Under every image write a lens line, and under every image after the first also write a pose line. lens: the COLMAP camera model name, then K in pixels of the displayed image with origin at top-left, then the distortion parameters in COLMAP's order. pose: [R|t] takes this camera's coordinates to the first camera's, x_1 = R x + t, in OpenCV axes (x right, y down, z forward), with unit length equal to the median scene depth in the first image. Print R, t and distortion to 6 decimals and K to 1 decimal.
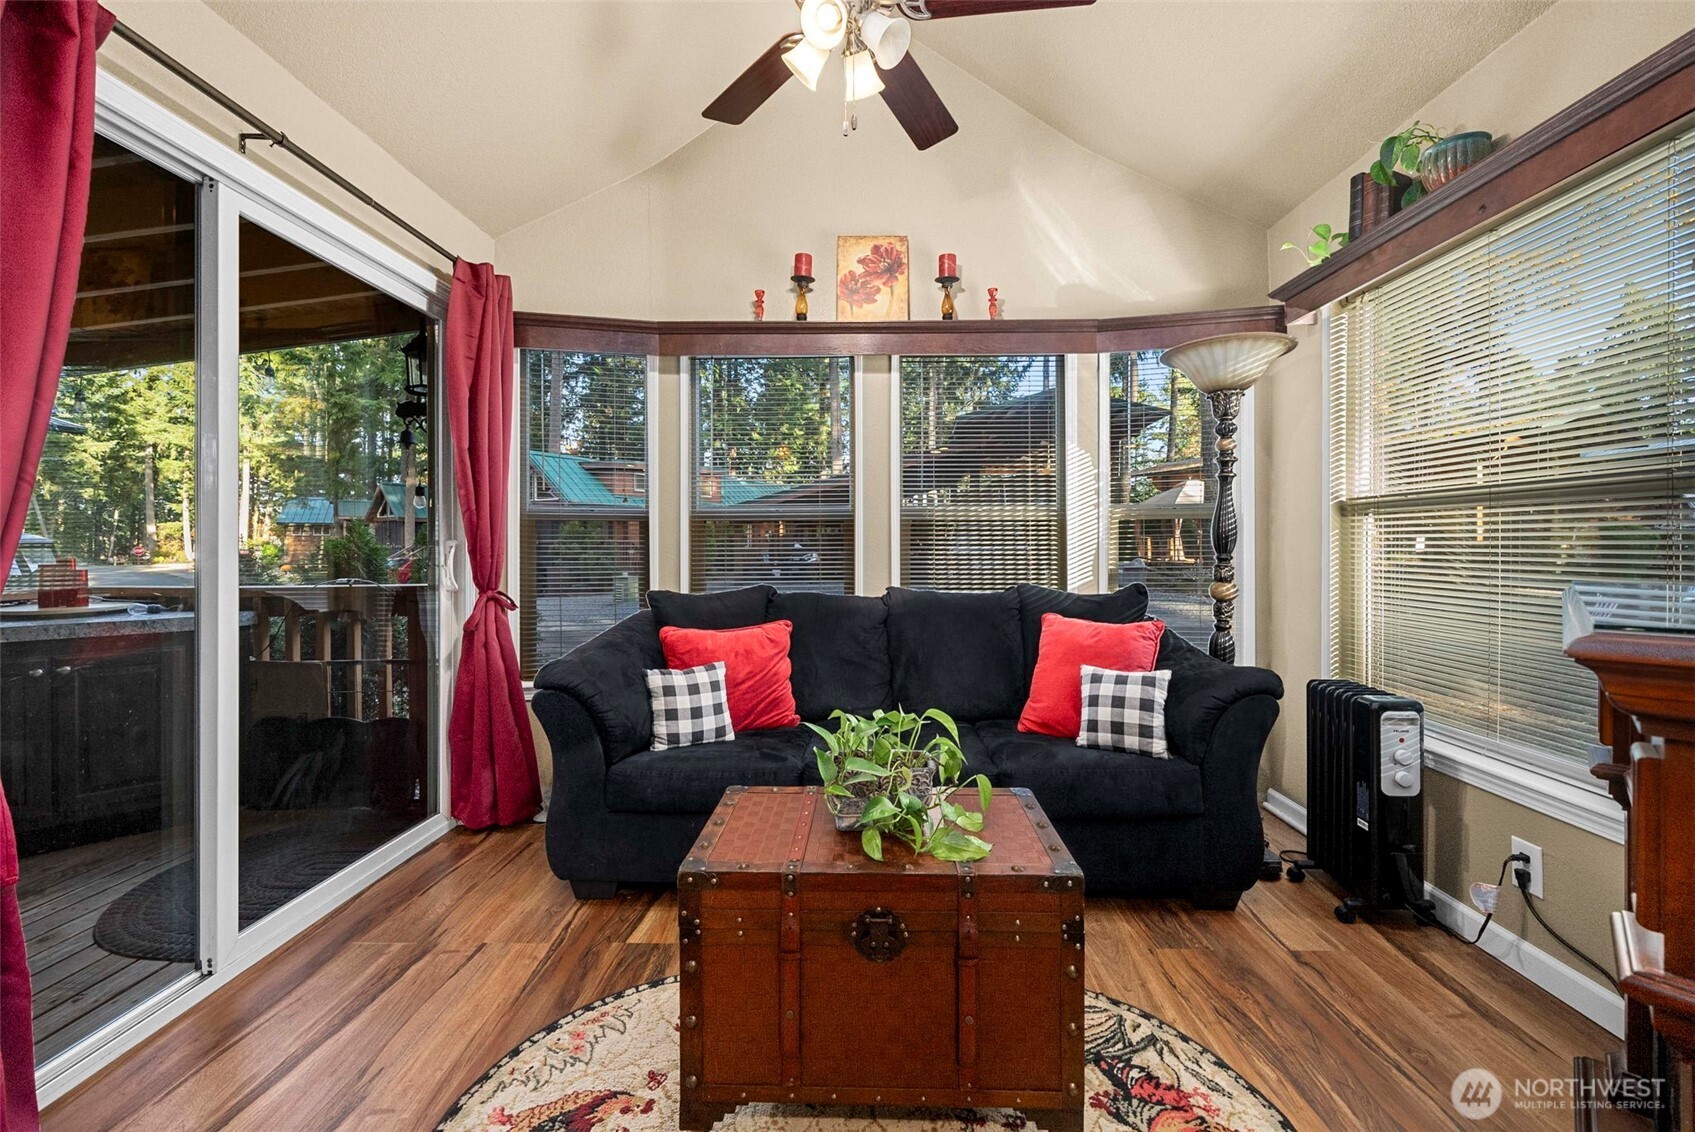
lens RADIAL K [[788.2, 0, 845.8], [0, 788.2, 558.5], [0, 0, 1]] dist [-0.004553, -0.000606]
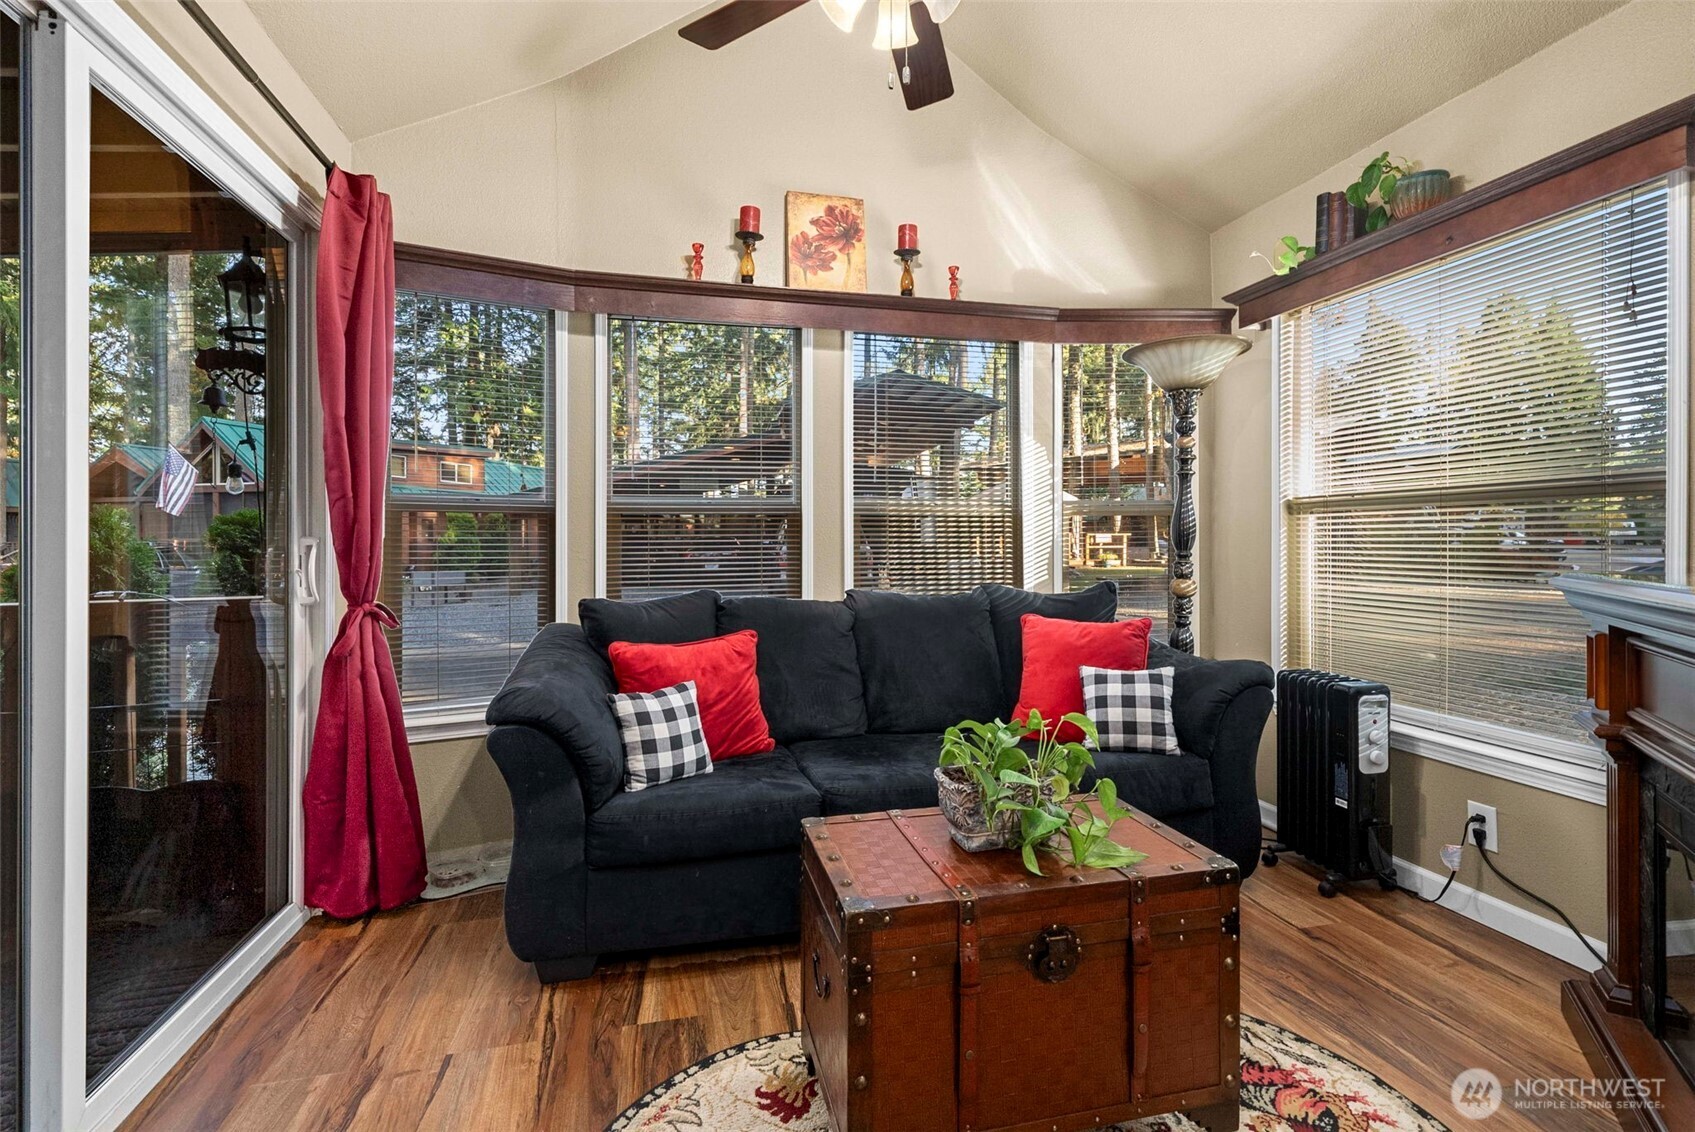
lens RADIAL K [[894.5, 0, 912.4], [0, 894.5, 555.4], [0, 0, 1]] dist [0.001380, -0.000340]
pose [[0.953770, -0.006342, 0.300472, -0.231267], [0.007414, 0.999970, -0.002429, 0.000308], [-0.300447, 0.004544, 0.953788, 0.012457]]
